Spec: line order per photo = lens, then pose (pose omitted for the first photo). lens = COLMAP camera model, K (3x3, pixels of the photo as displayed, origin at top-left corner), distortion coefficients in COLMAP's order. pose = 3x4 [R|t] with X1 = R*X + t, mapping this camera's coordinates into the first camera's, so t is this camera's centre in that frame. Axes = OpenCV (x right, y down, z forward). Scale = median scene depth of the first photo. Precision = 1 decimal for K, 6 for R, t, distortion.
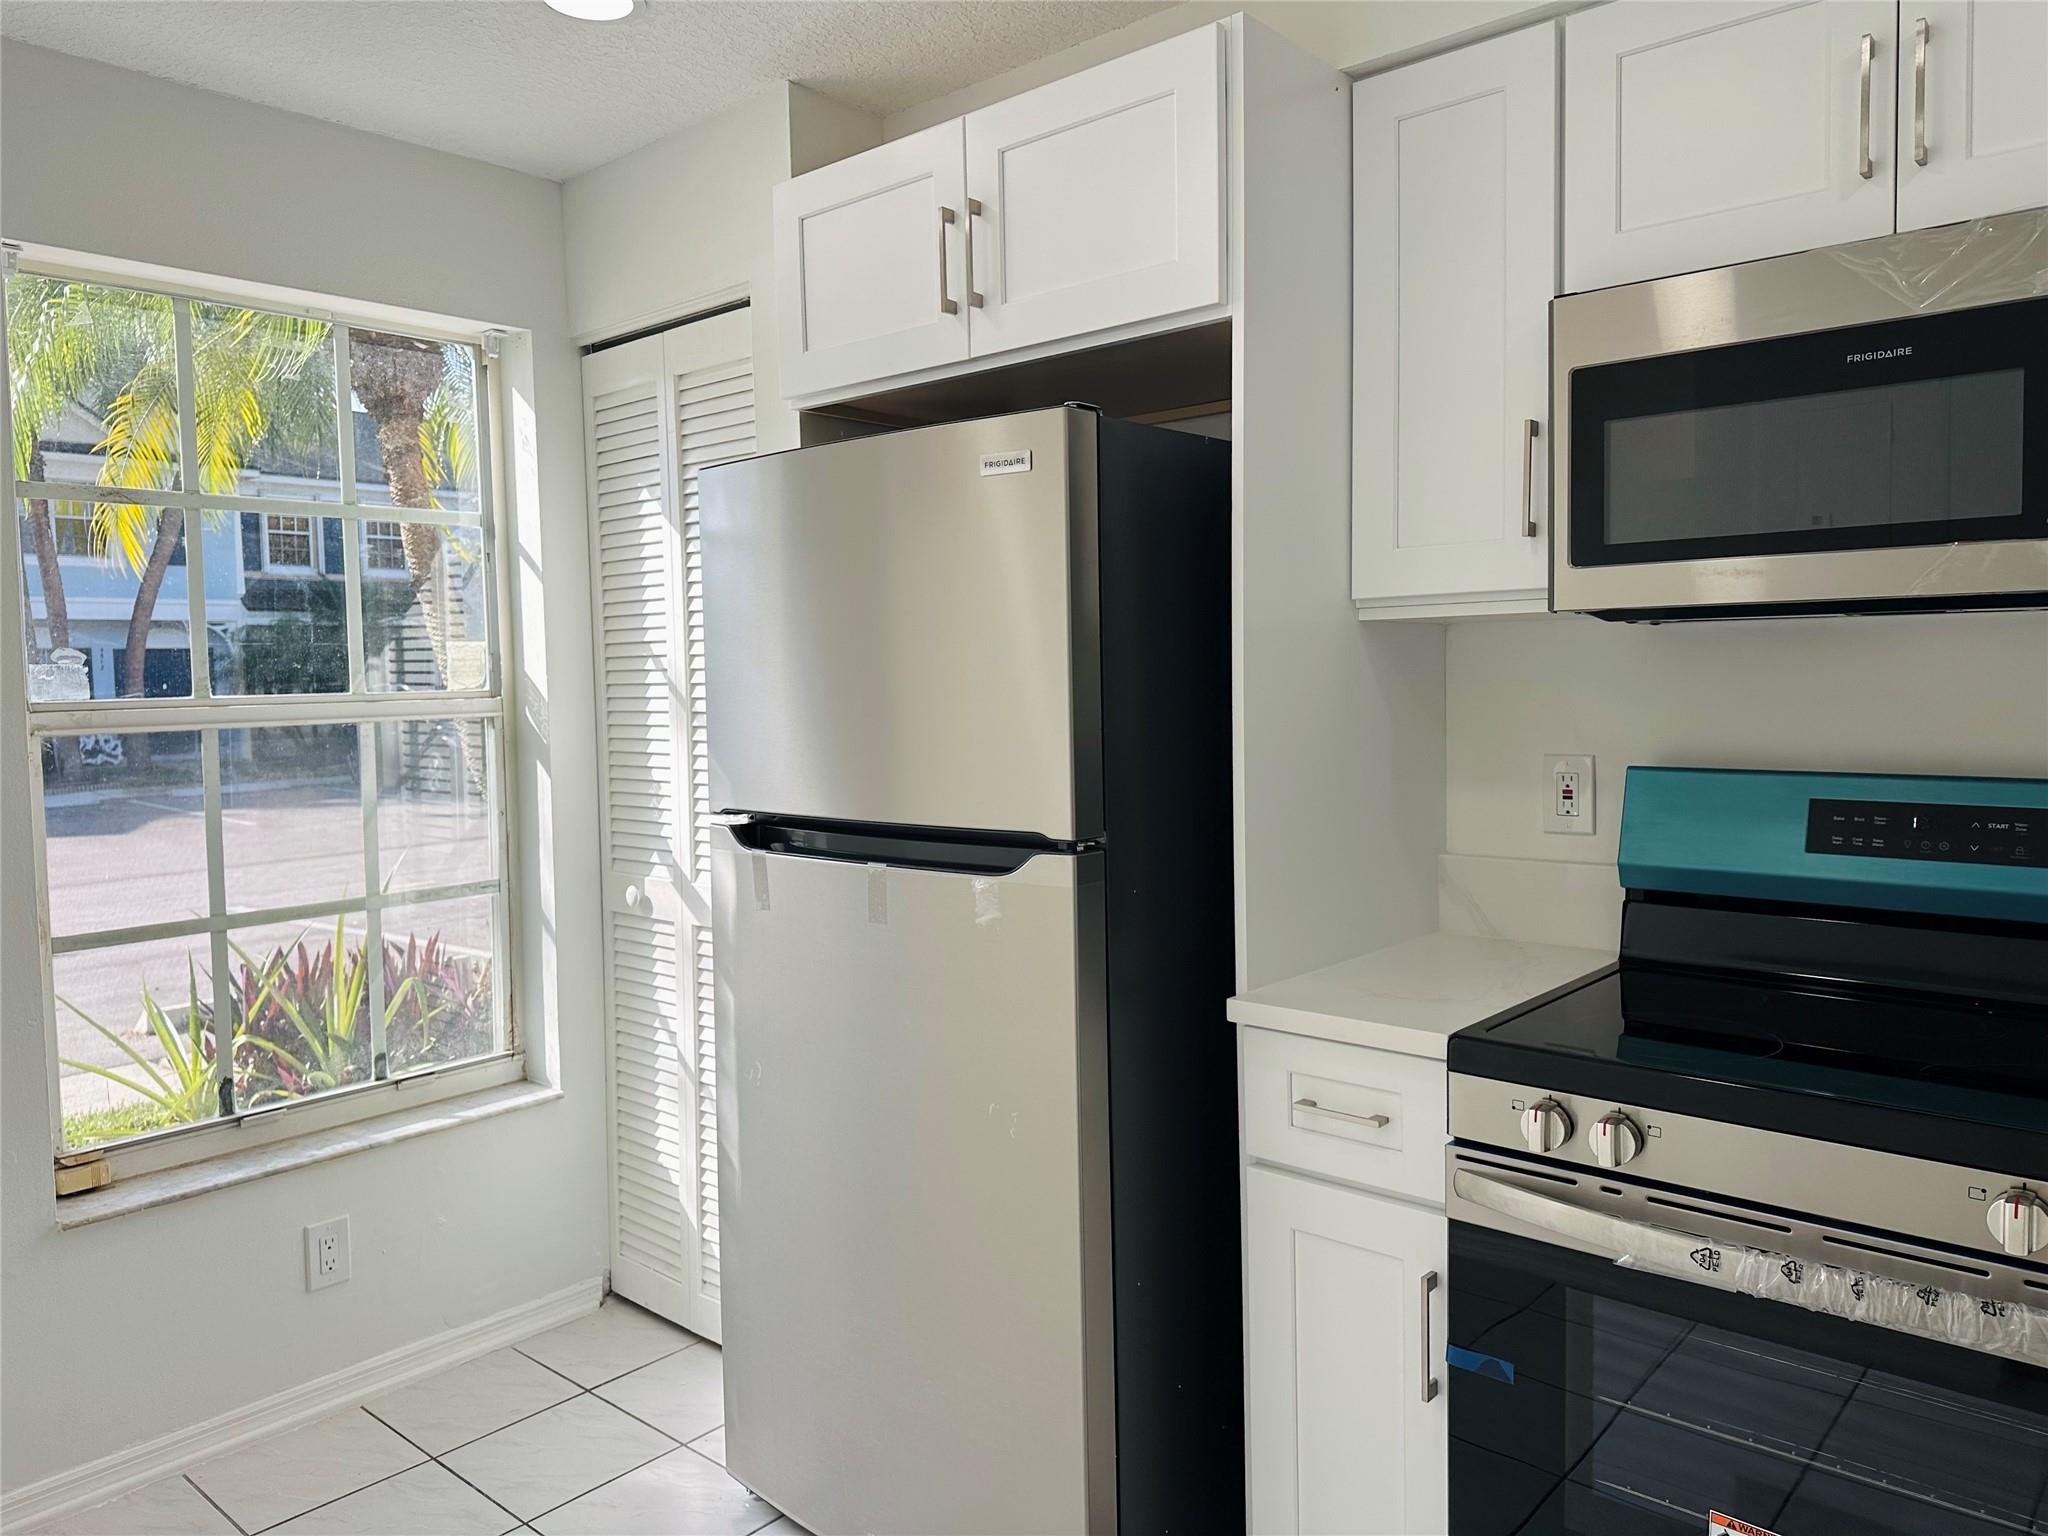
lens RADIAL K [[1450.6, 0, 1025.2], [0, 1450.6, 752.3], [0, 0, 1]] dist [0.075029, -0.075033]
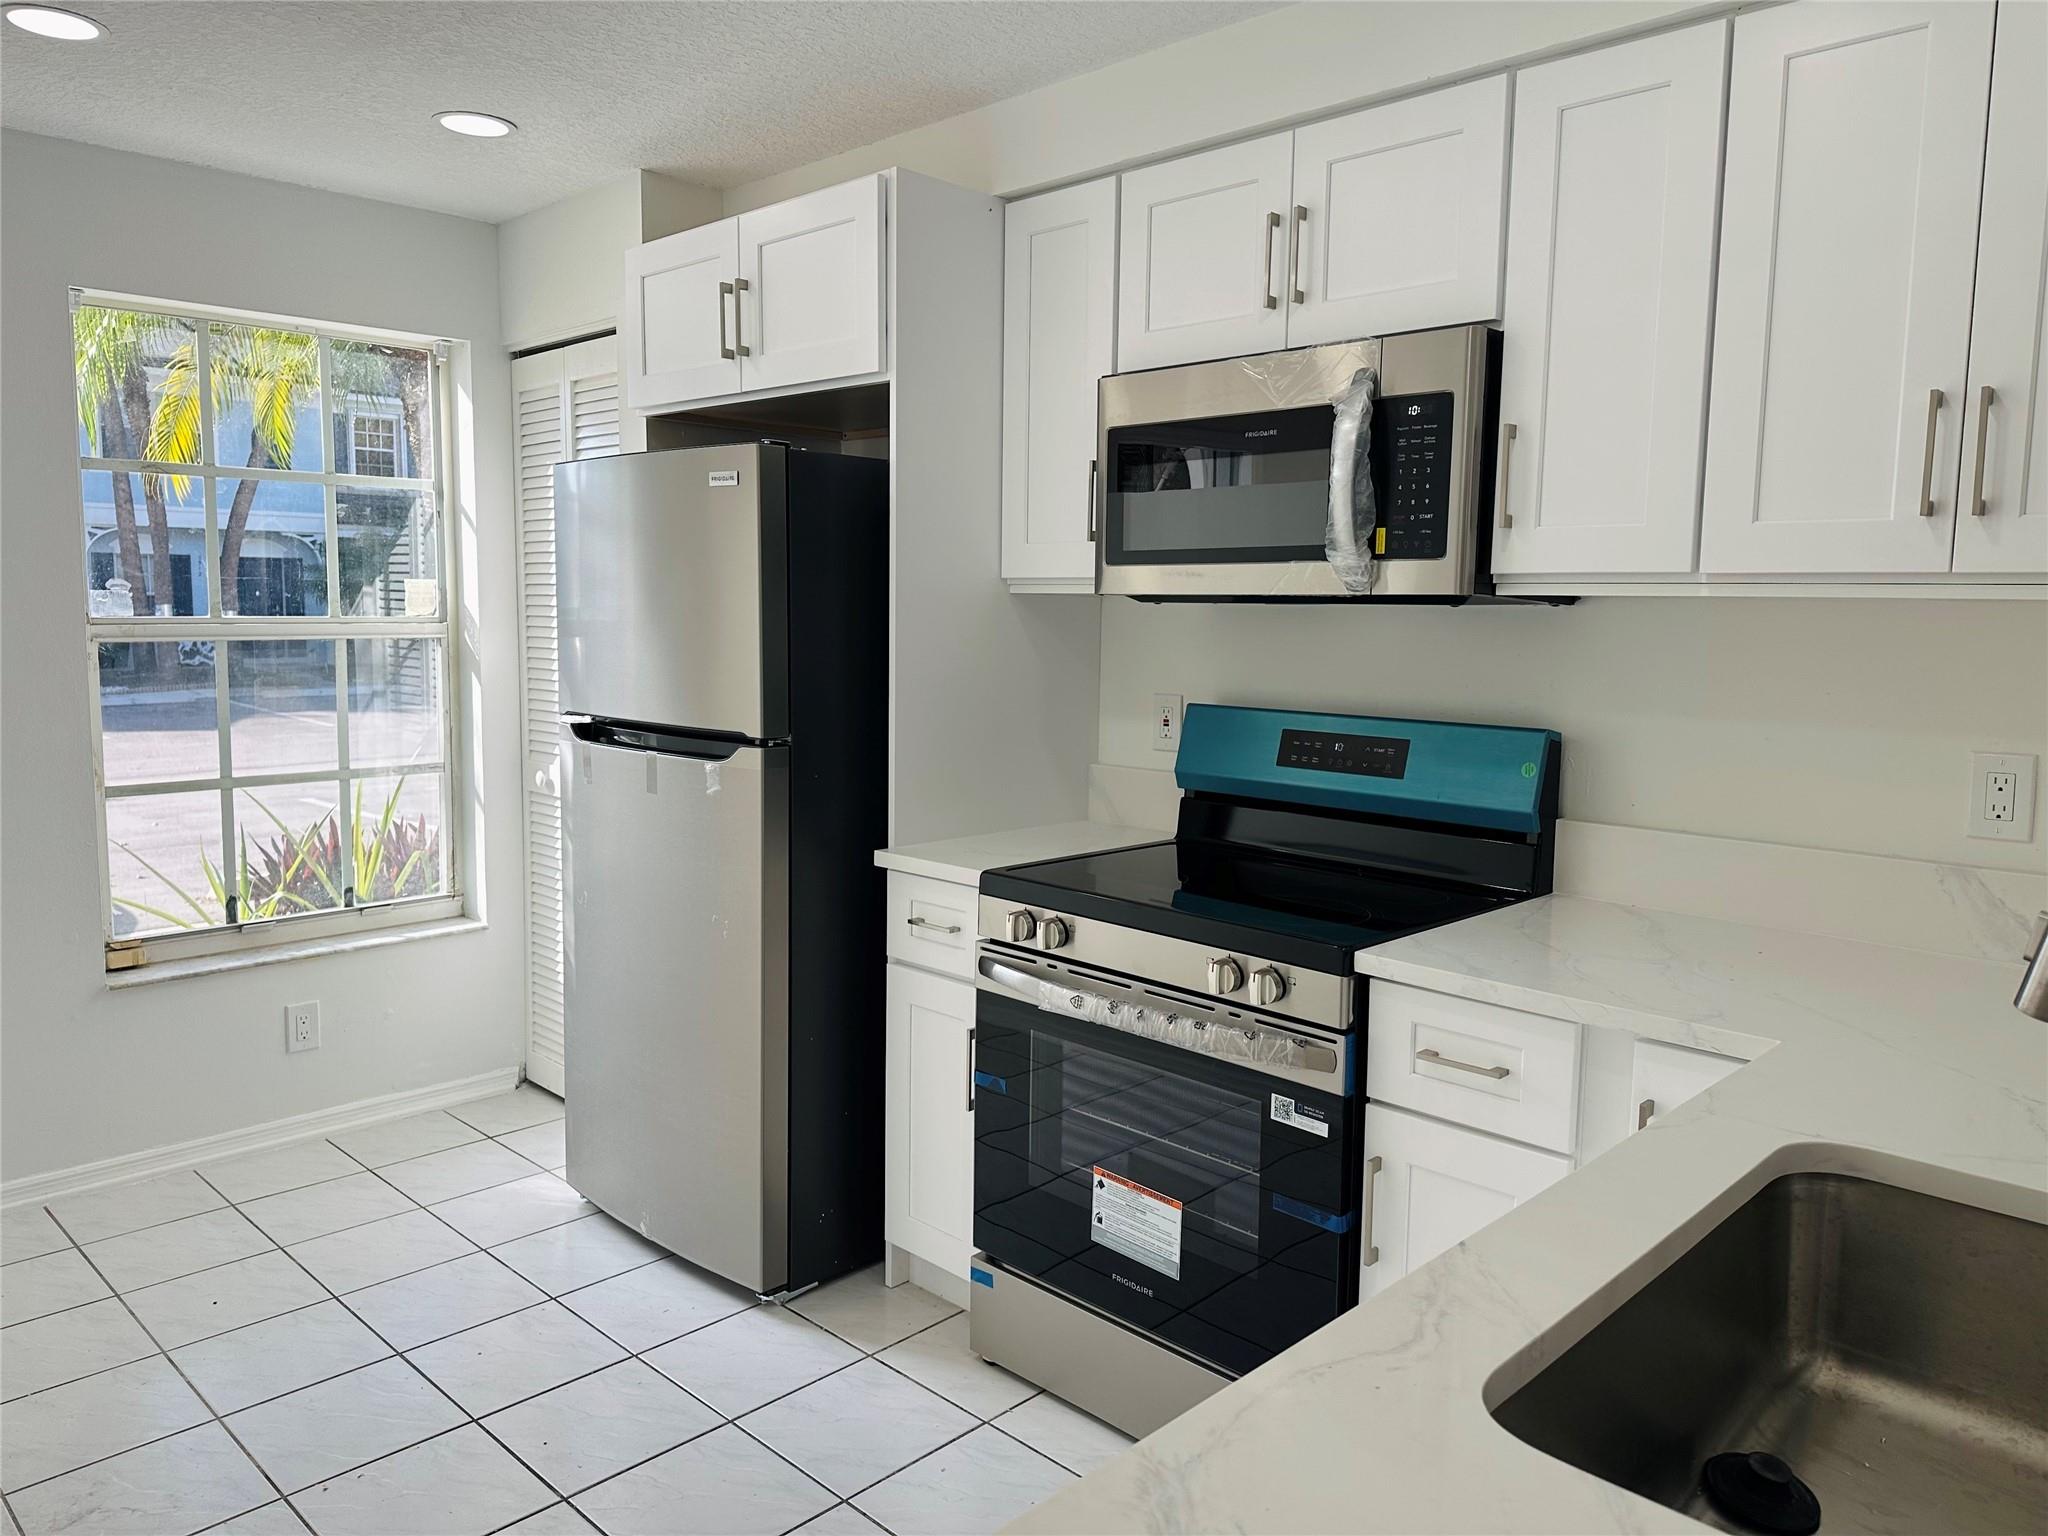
lens RADIAL K [[1446.4, 0, 1019.9], [0, 1446.4, 757.2], [0, 0, 1]] dist [0.119782, -0.149517]
pose [[0.997747, 0.037298, -0.055767, 0.273786], [-0.034458, 0.998102, 0.051048, -0.003346], [0.057565, -0.049011, 0.997138, -0.335954]]
